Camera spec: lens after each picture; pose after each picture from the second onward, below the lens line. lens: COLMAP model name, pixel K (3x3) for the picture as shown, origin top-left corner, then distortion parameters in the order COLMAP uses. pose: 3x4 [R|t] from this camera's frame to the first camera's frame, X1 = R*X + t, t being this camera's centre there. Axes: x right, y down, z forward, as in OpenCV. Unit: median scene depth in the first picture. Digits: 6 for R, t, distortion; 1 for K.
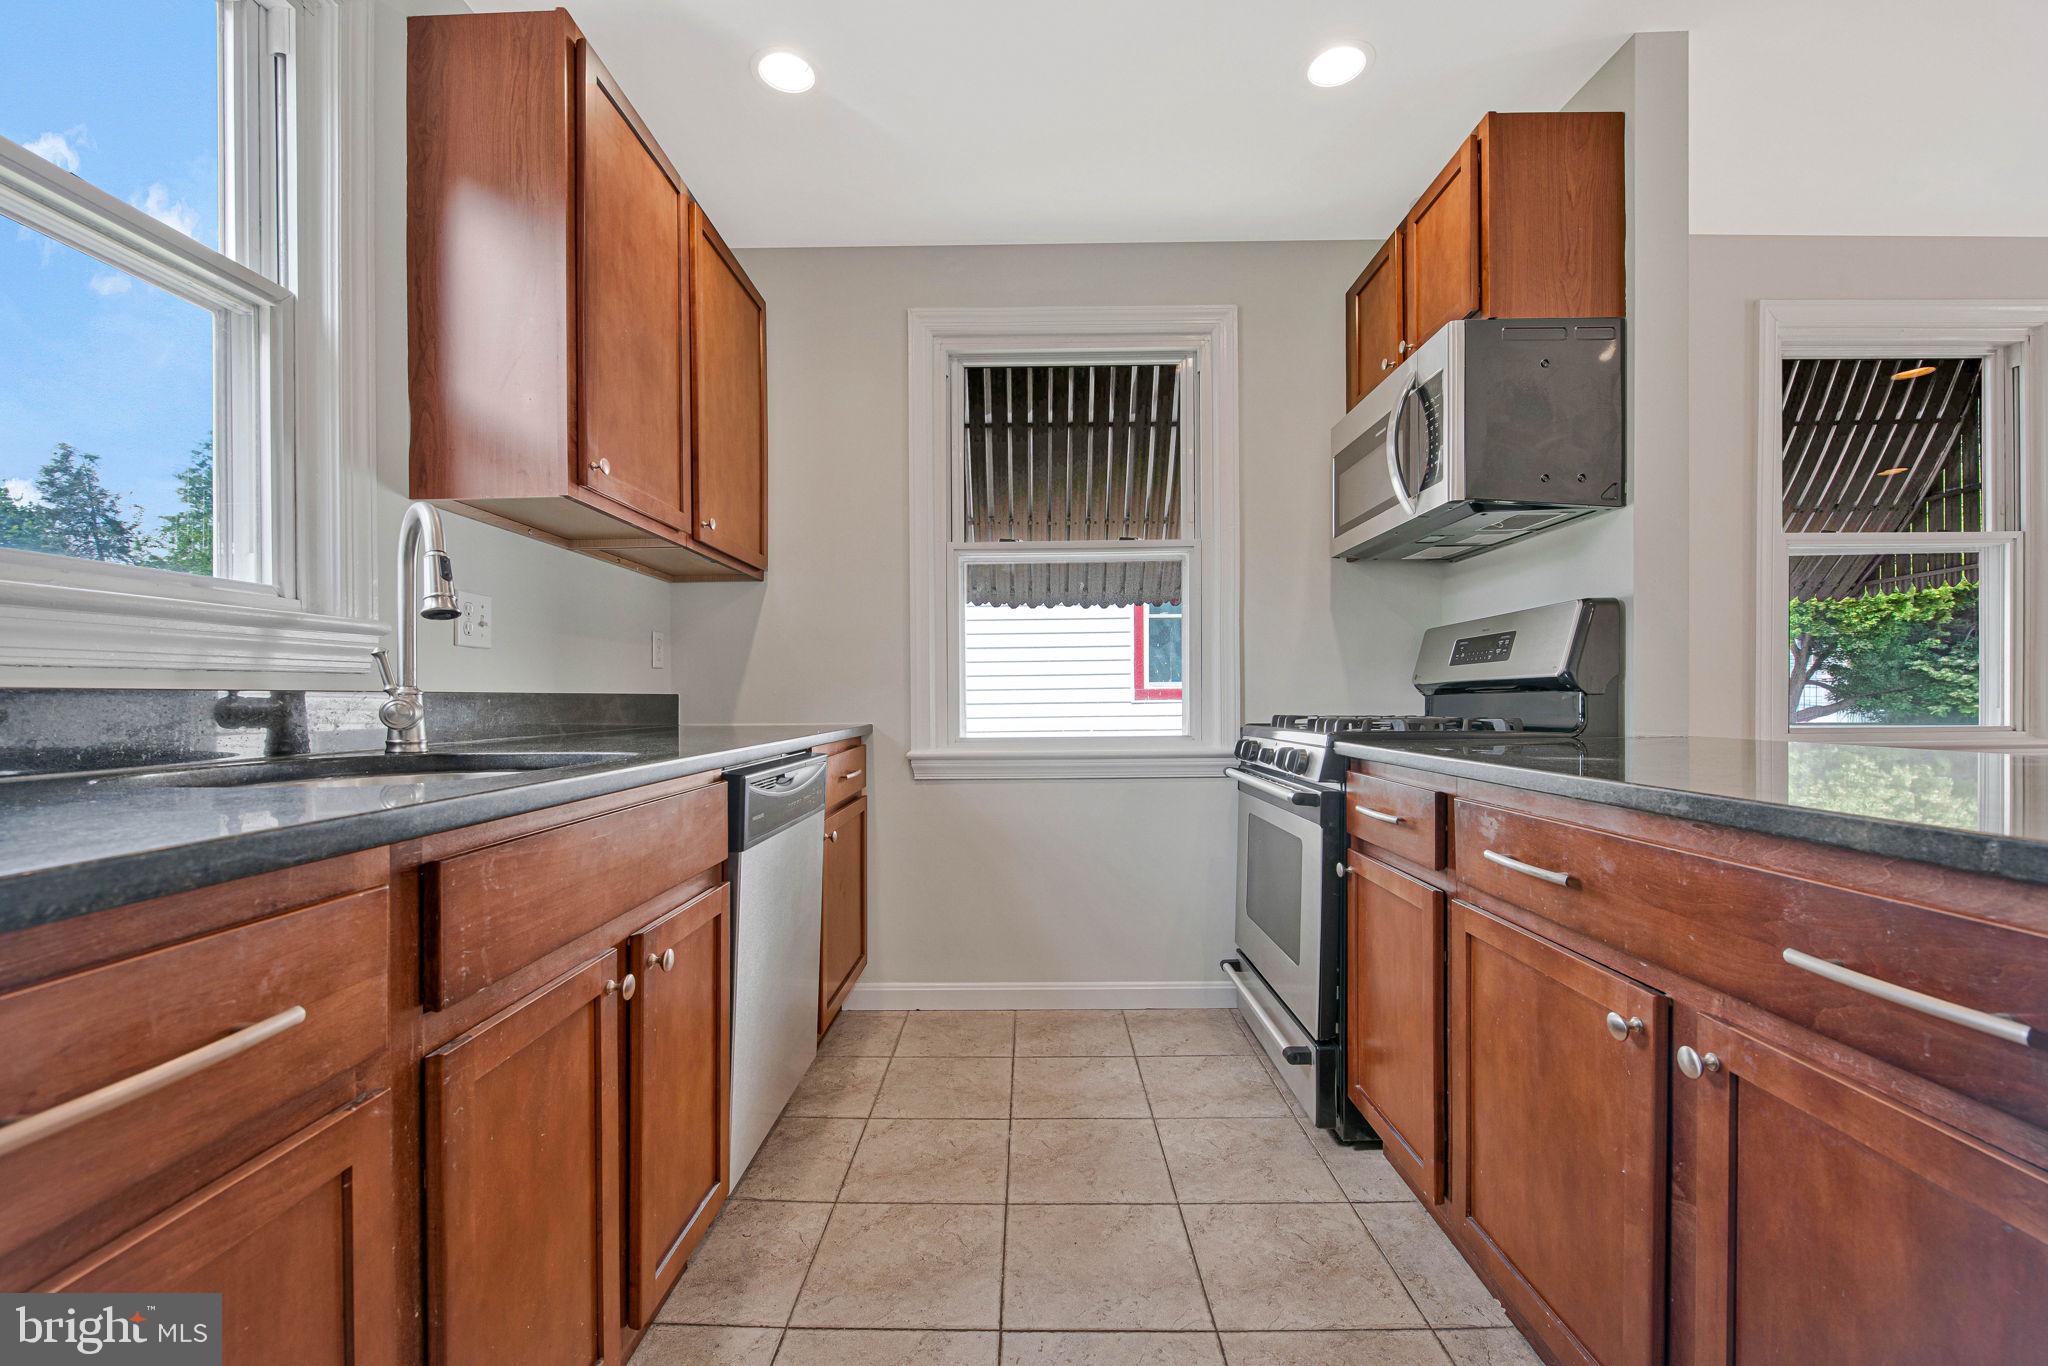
lens RADIAL K [[842.1, 0, 1023.6], [0, 842.1, 702.6], [0, 0, 1]] dist [-0.011703, -0.001276]
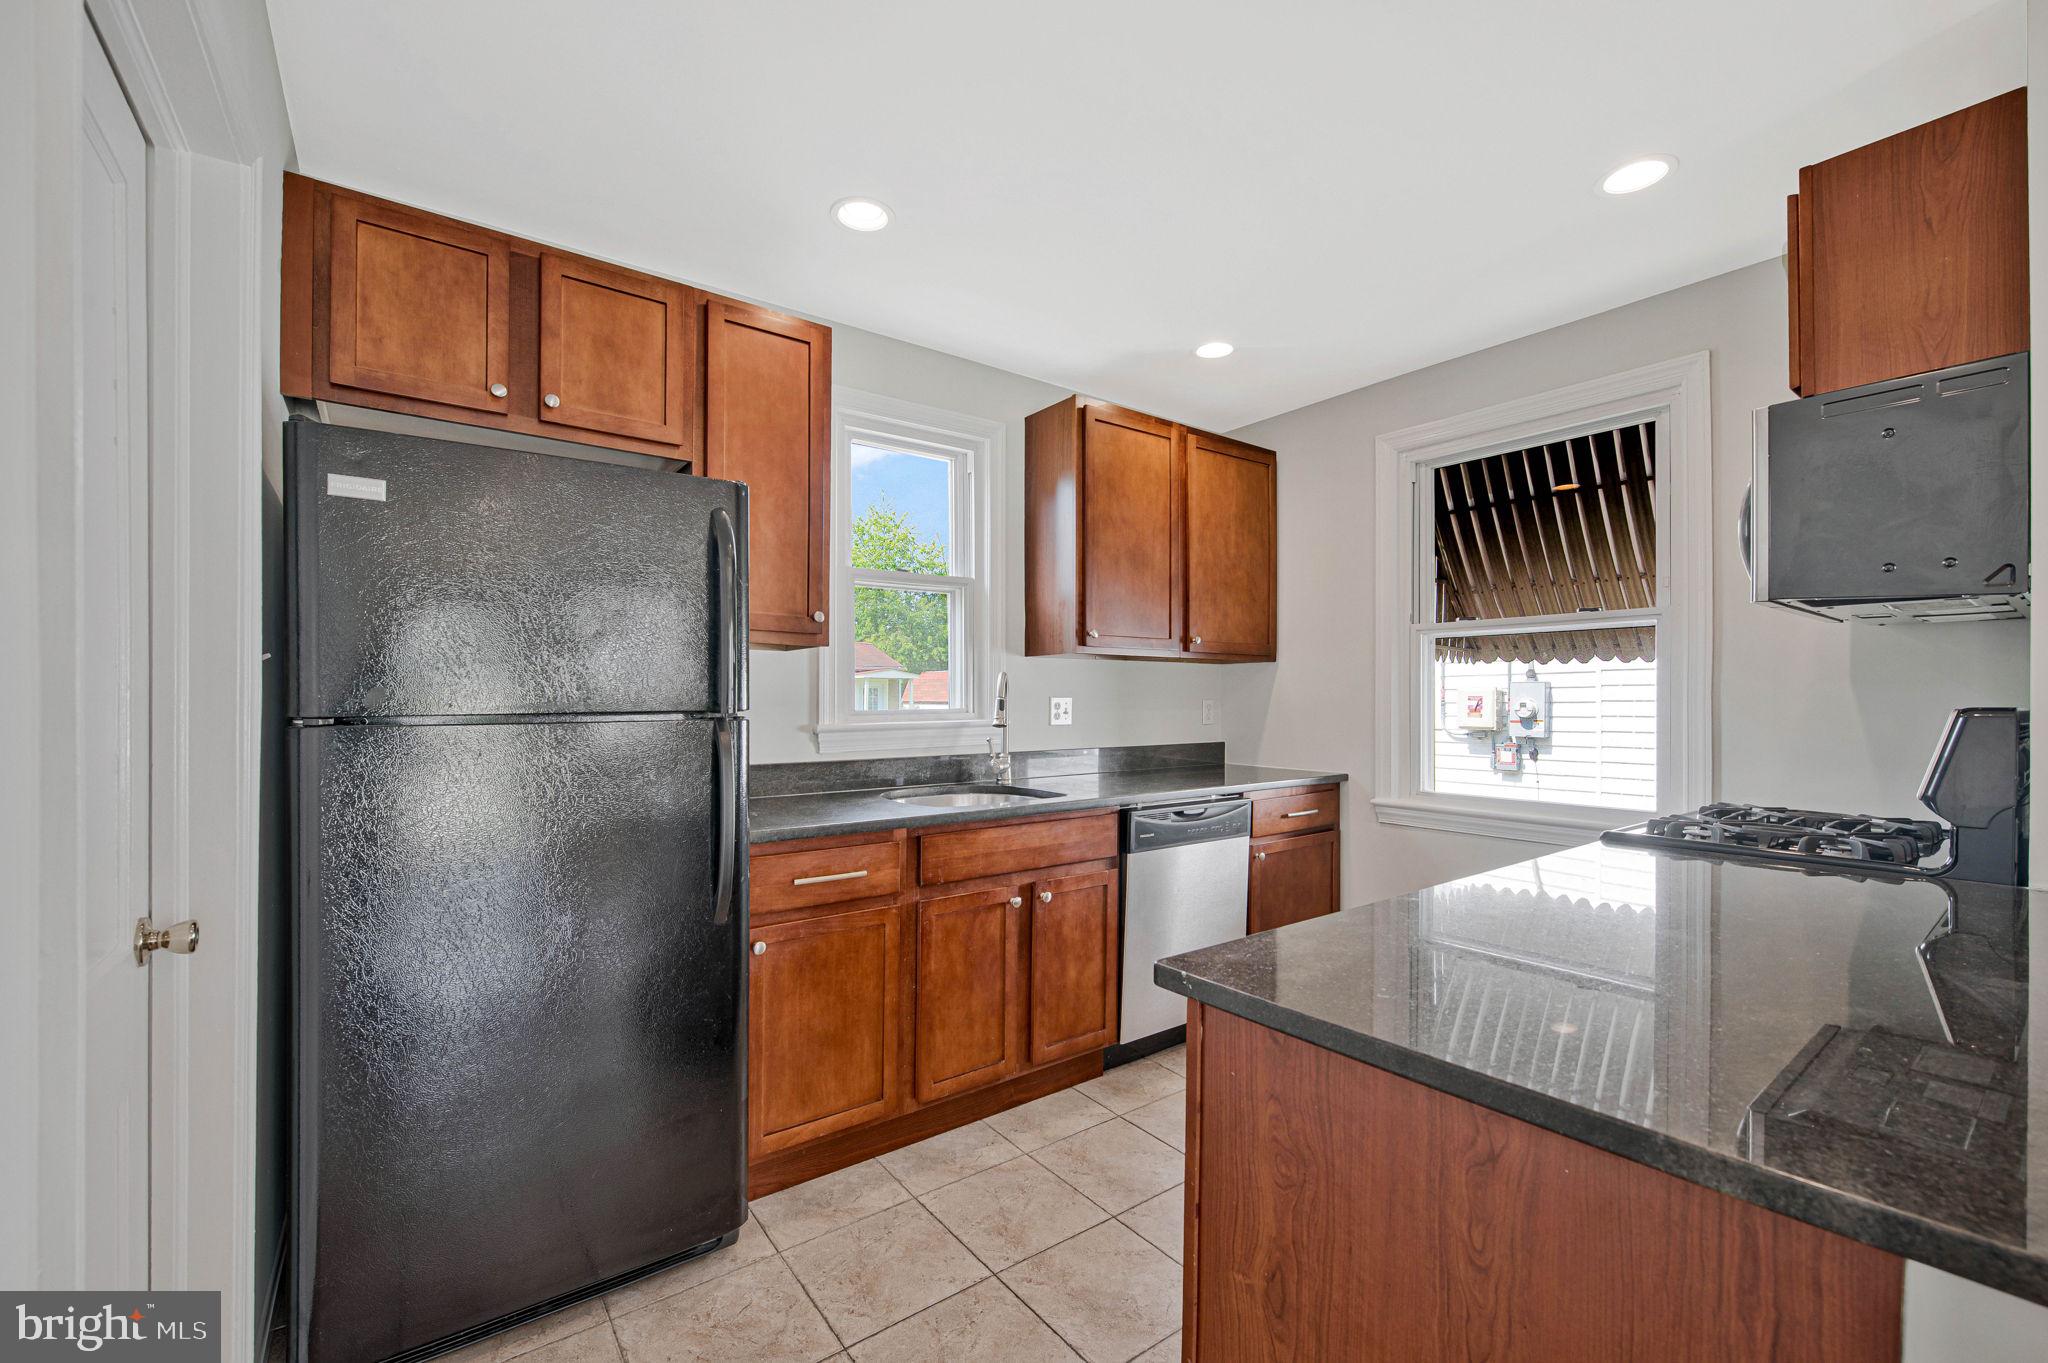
lens RADIAL K [[842.1, 0, 1027.6], [0, 842.1, 694.6], [0, 0, 1]] dist [-0.011703, -0.001276]
pose [[0.619744, 0.001792, -0.784802, 0.680777], [-0.007934, 0.999961, -0.003982, -0.110712], [0.784764, 0.008694, 0.619733, -0.204001]]
